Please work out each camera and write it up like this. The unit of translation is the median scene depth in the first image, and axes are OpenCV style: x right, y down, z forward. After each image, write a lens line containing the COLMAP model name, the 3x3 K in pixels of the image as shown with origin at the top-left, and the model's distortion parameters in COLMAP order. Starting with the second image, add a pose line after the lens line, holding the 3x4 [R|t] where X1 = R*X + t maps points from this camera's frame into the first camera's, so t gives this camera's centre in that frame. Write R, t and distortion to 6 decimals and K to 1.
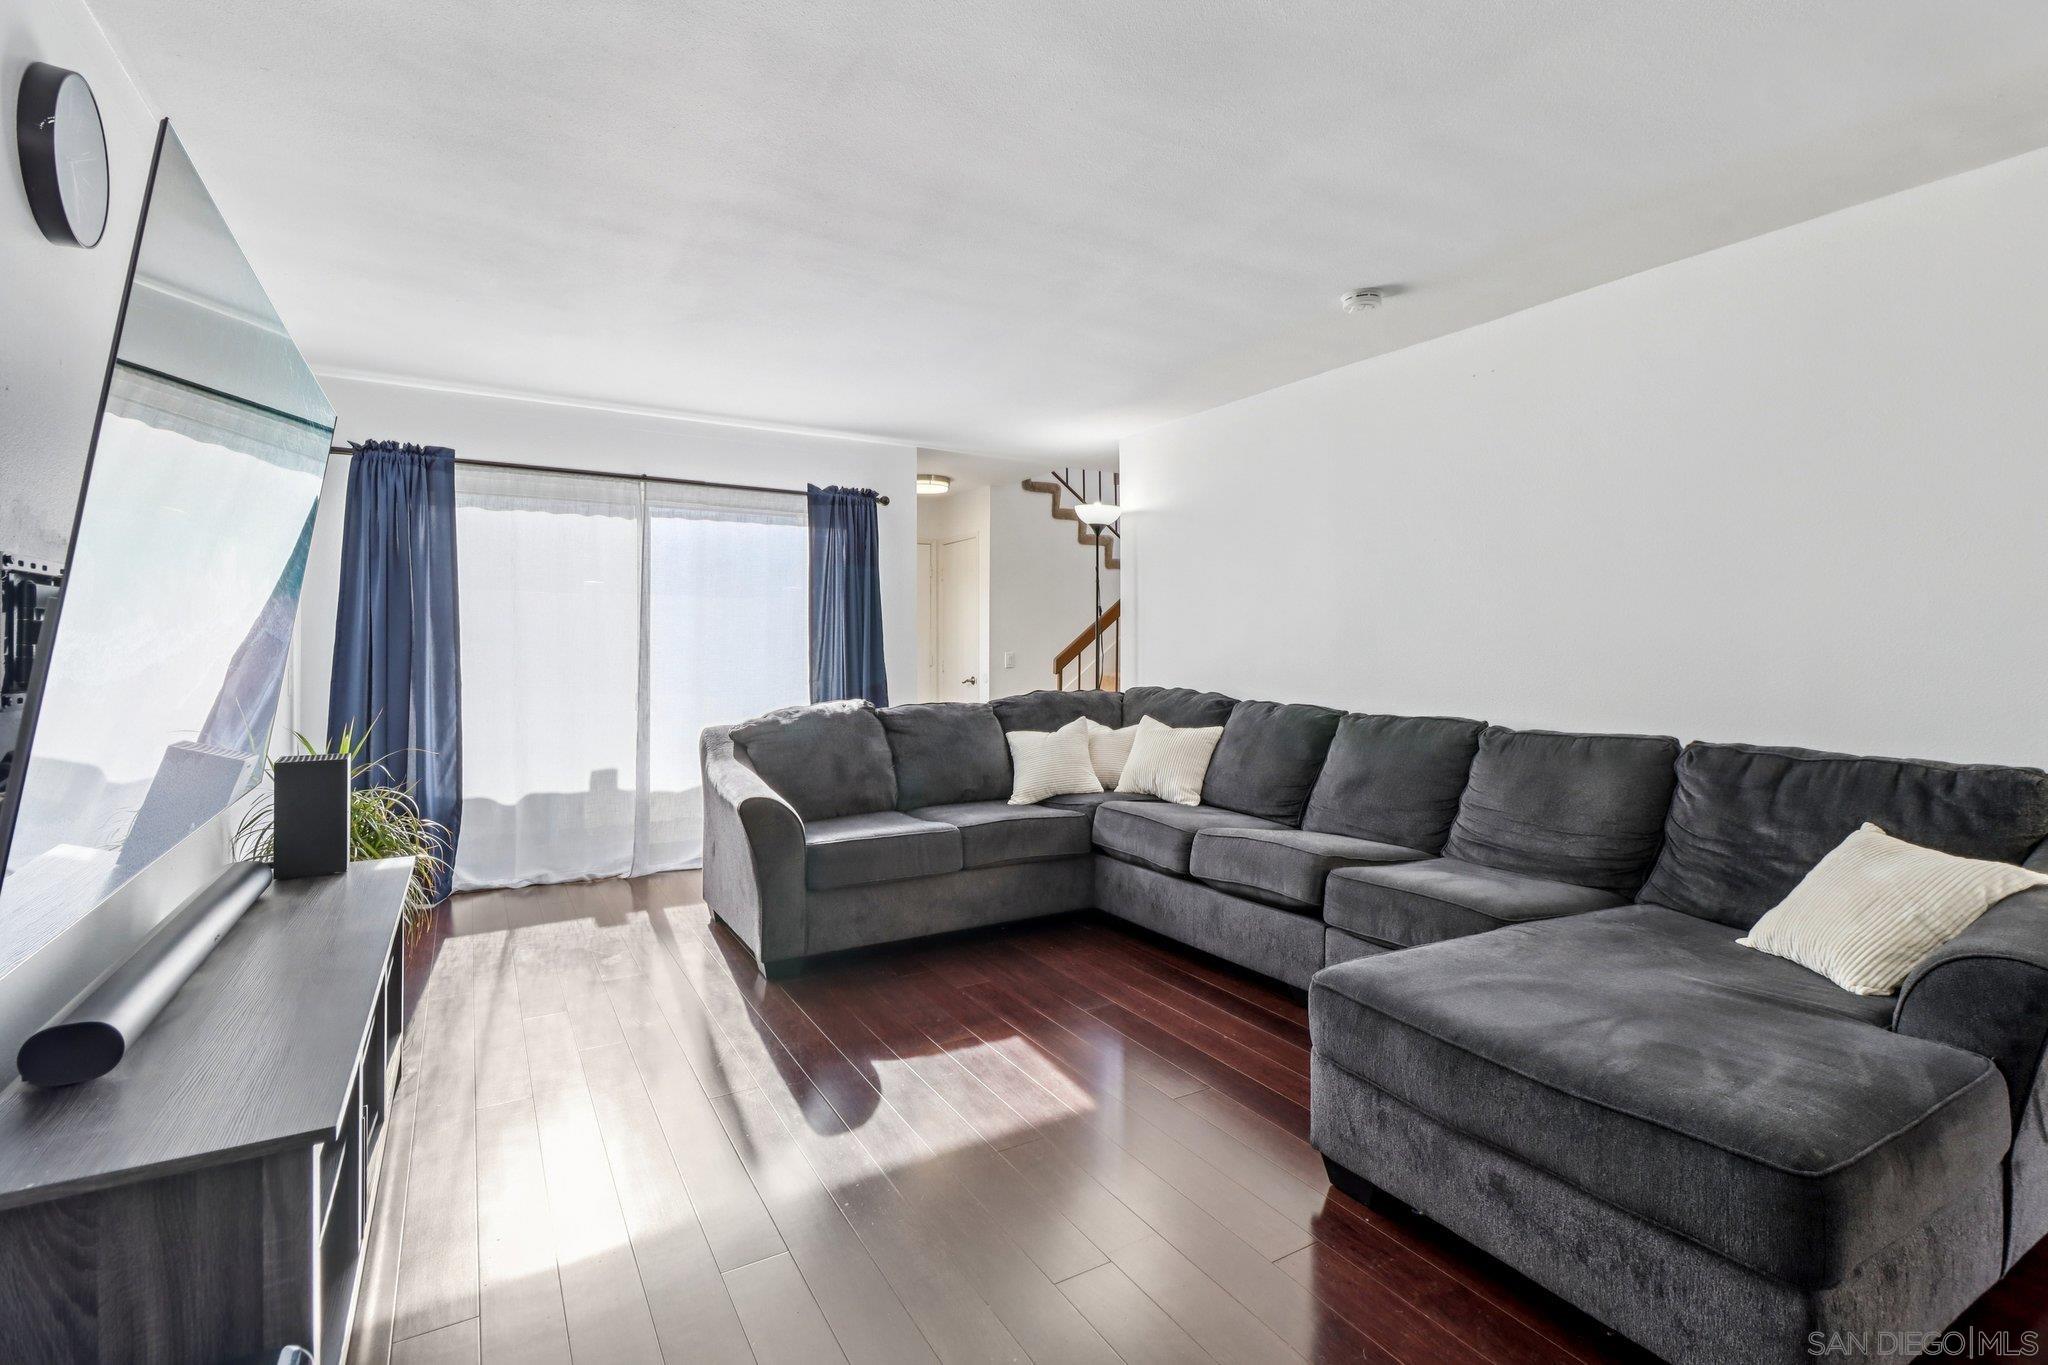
lens RADIAL K [[969.5, 0, 1030.1], [0, 969.5, 634.1], [0, 0, 1]] dist [0.018429, -0.009024]
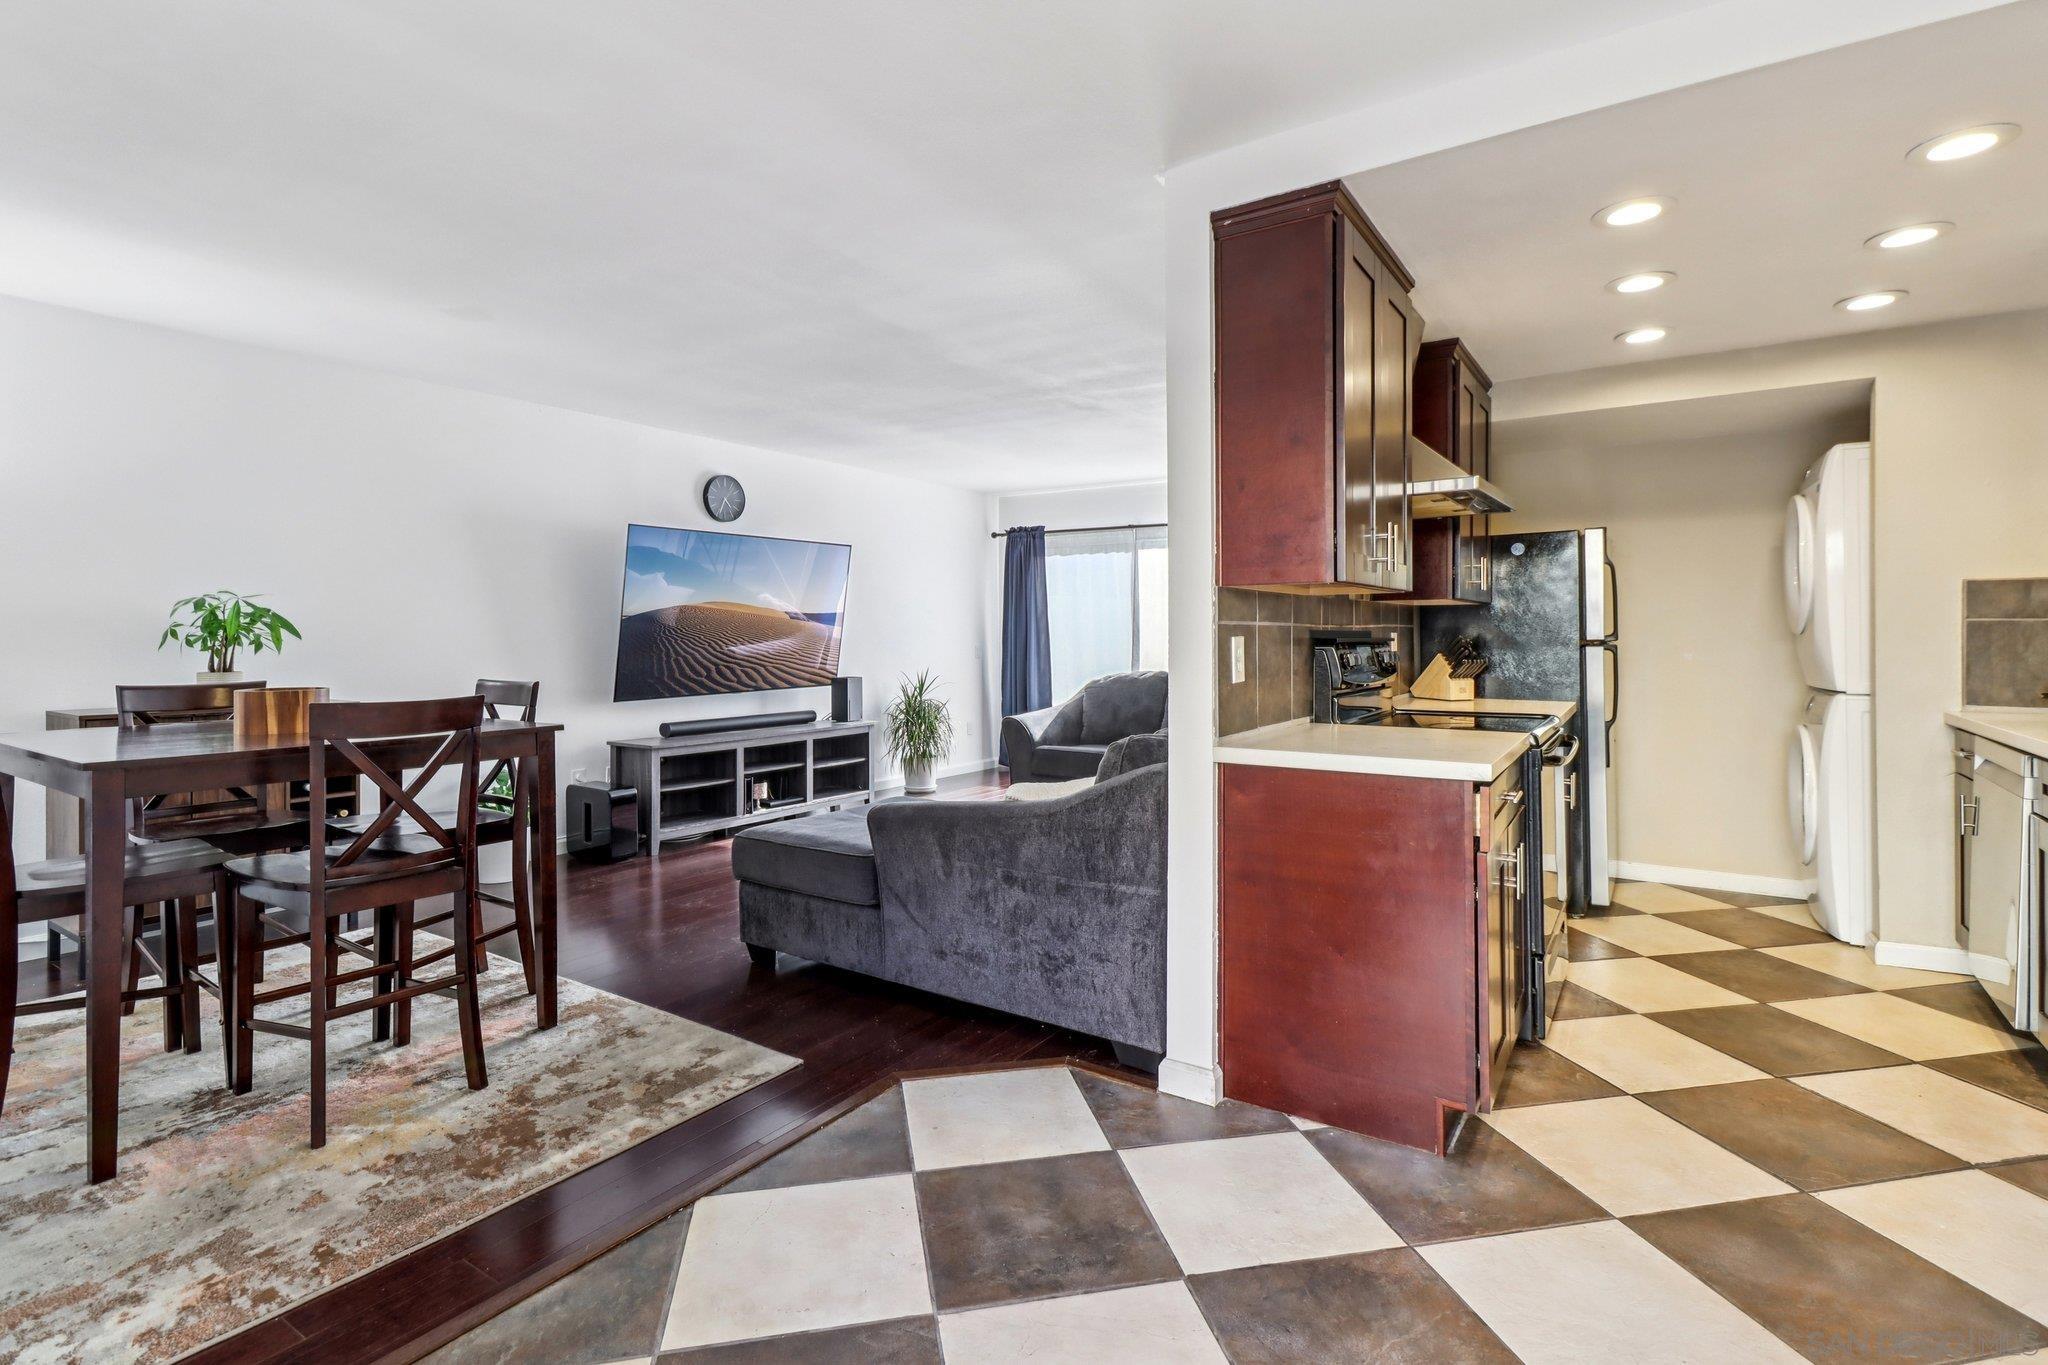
lens RADIAL K [[969.5, 0, 1047.2], [0, 969.5, 634.7], [0, 0, 1]] dist [0.018429, -0.009024]
pose [[0.441704, 0.011201, -0.897091, 0.934534], [0.015974, 0.999665, 0.020346, -0.019459], [0.897019, -0.023317, 0.441377, 0.170810]]
